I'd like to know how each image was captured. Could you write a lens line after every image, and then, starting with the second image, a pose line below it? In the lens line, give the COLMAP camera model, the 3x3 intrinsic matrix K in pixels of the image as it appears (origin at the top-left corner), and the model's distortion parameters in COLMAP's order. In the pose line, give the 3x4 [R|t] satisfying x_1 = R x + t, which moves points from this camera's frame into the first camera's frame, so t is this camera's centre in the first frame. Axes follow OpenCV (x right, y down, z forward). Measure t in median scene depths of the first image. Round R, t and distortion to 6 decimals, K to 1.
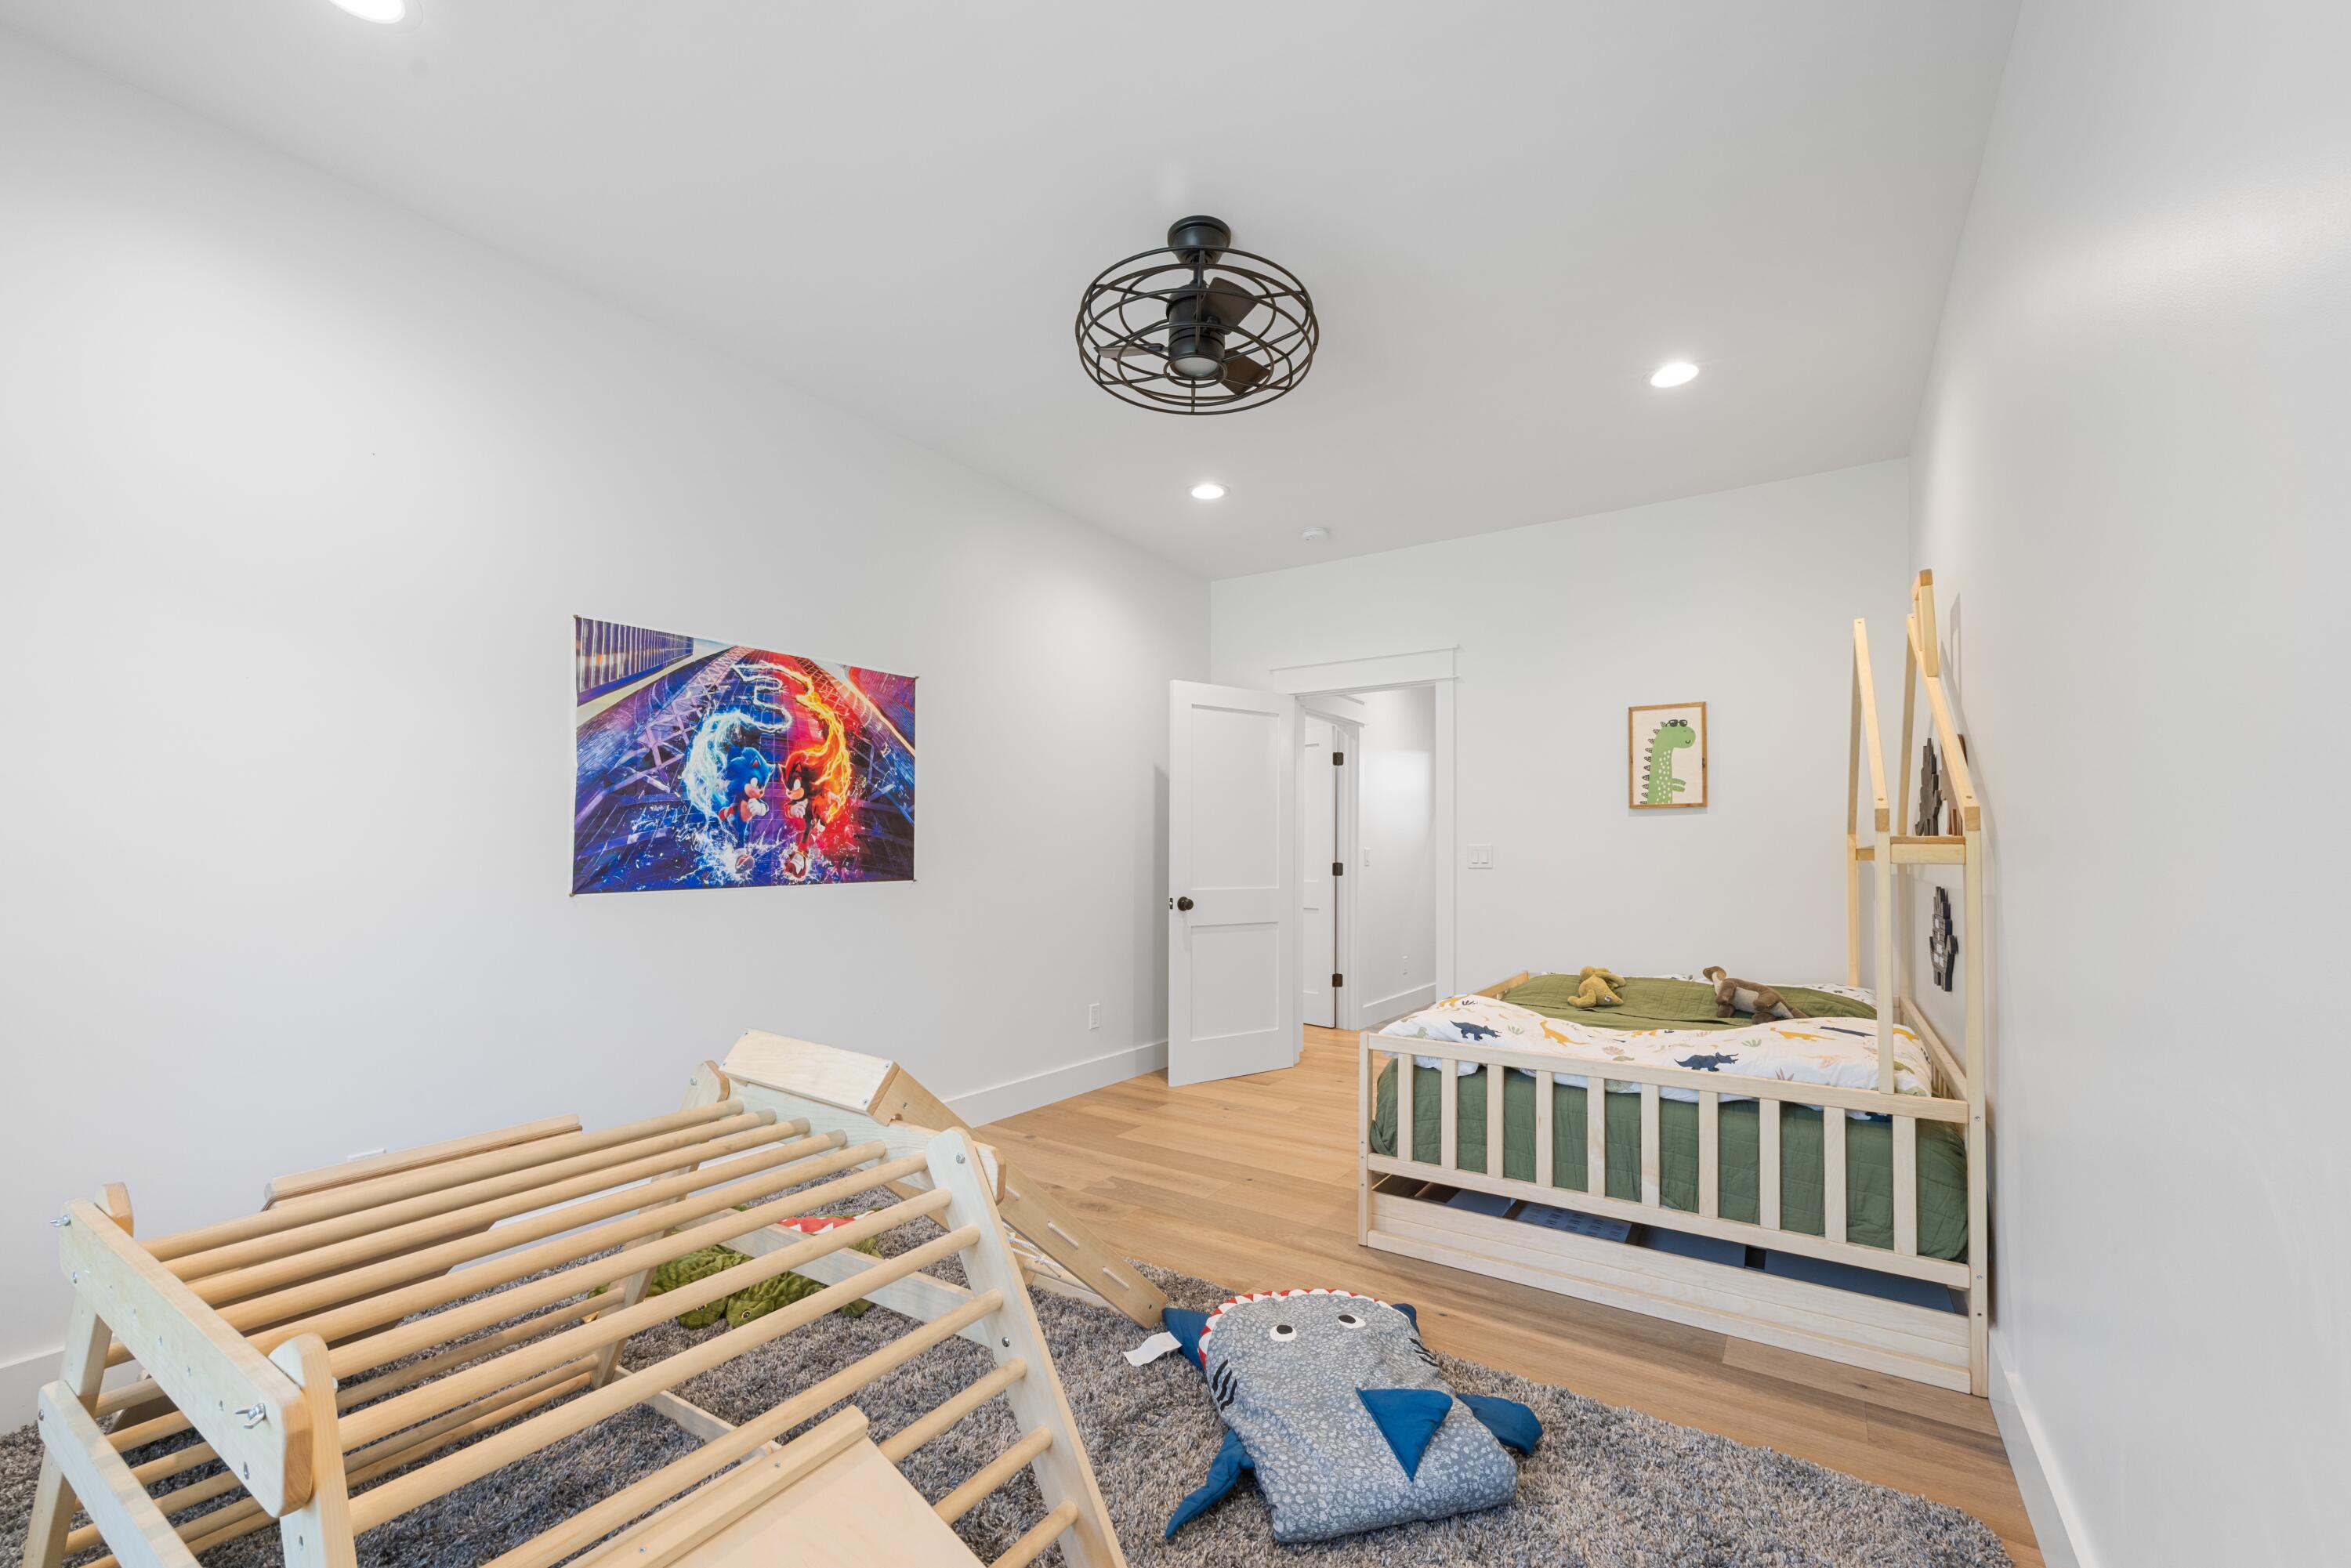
lens RADIAL K [[959.9, 0, 1137.0], [0, 959.9, 831.3], [0, 0, 1]] dist [0.002251, 0.000039]
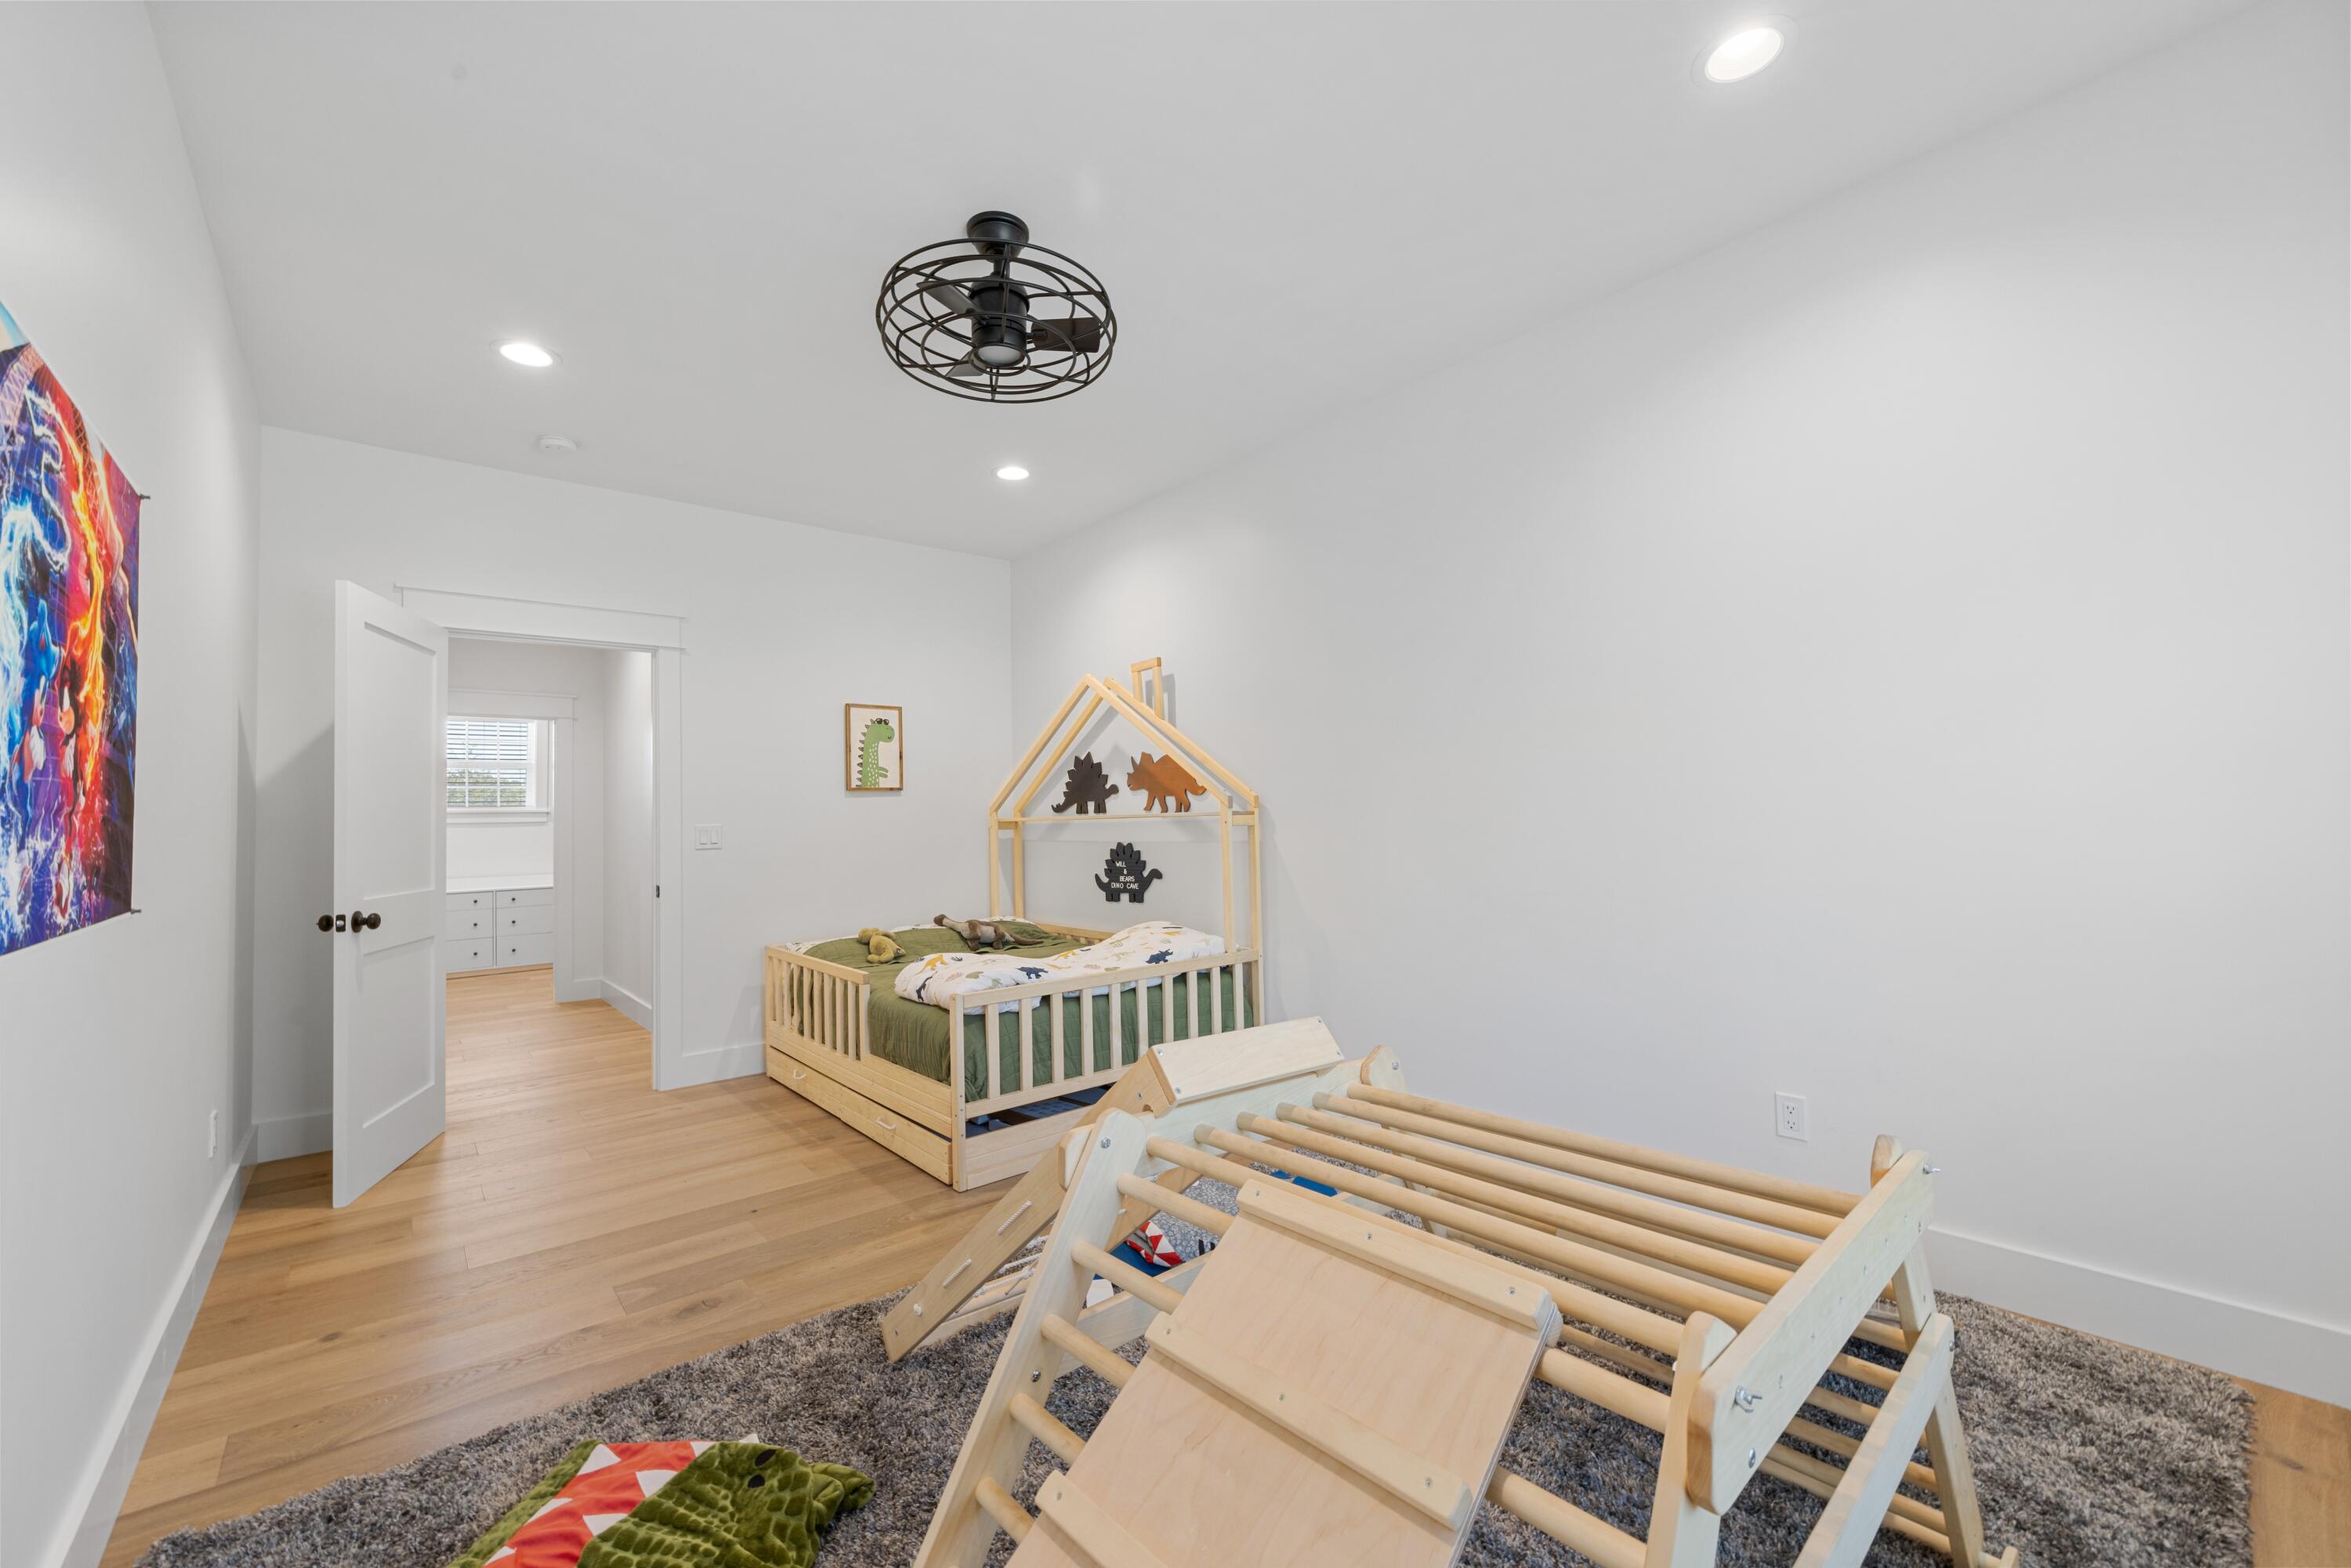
lens RADIAL K [[959.9, 0, 1166.0], [0, 959.9, 790.6], [0, 0, 1]] dist [0.002251, 0.000039]
pose [[0.257531, 0.019369, 0.966076, -0.641559], [0.005227, 0.999757, -0.021438, 0.003696], [-0.966256, 0.010571, 0.257367, 0.419360]]
